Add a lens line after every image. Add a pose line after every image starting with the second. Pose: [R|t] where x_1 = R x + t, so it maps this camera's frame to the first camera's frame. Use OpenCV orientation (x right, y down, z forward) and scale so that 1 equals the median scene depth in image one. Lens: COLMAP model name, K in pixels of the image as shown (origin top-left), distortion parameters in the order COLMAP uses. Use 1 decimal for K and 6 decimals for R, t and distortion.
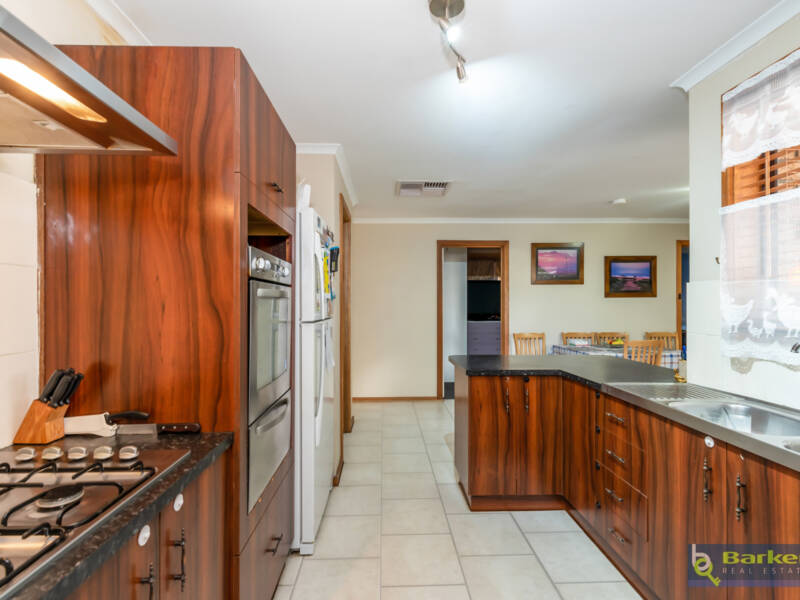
lens RADIAL K [[400.2, 0, 400.0], [0, 400.2, 300.0], [0, 0, 1]] dist [-0.003019, -0.000675]
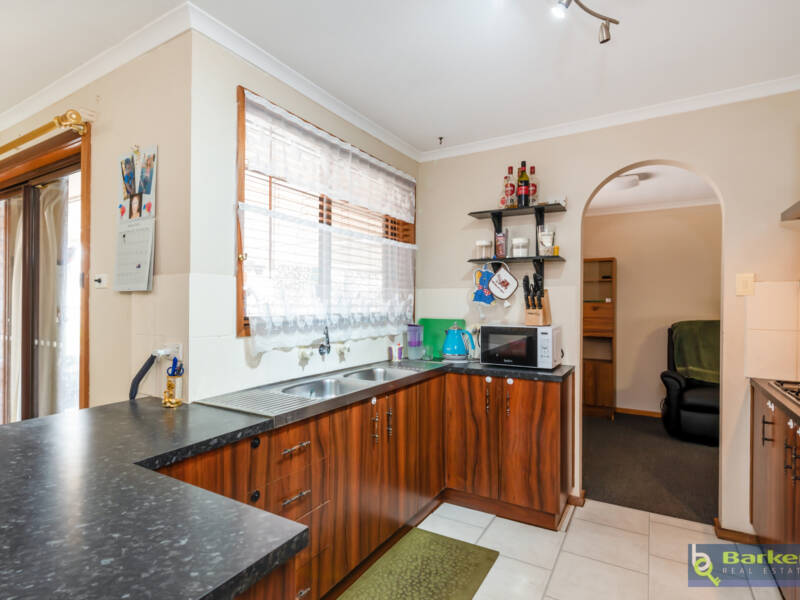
lens RADIAL K [[448.5, 0, 389.8], [0, 448.5, 302.3], [0, 0, 1]] dist [0.001822, 0.000508]
pose [[-0.838238, 0.000831, 0.545304, -0.107517], [-0.005126, 0.999943, -0.009403, 0.023044], [-0.545280, -0.010678, -0.838186, 1.984275]]
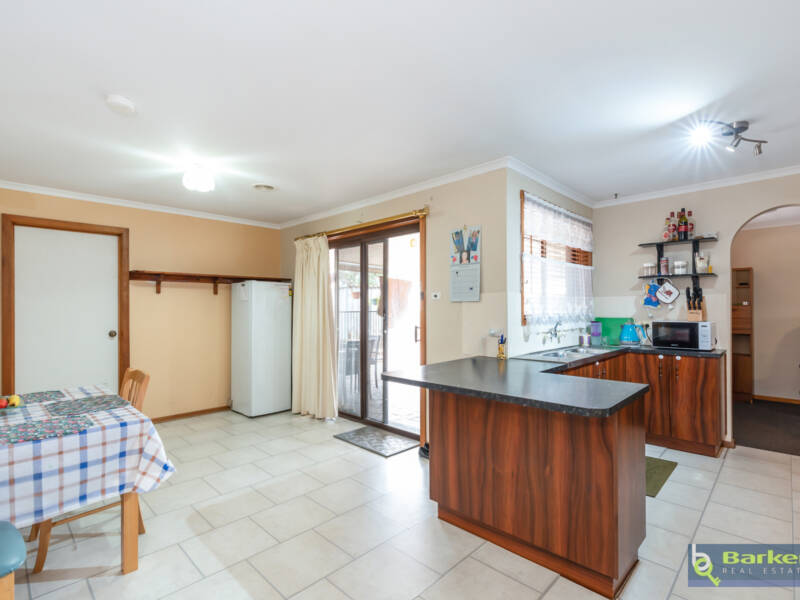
lens RADIAL K [[406.0, 0, 394.3], [0, 406.0, 306.4], [0, 0, 1]] dist [0.003864, 0.000698]
pose [[-0.684878, 0.009420, 0.728597, -0.147965], [0.001084, 0.999929, -0.011908, 0.035362], [-0.728657, -0.007365, -0.684840, 3.090045]]
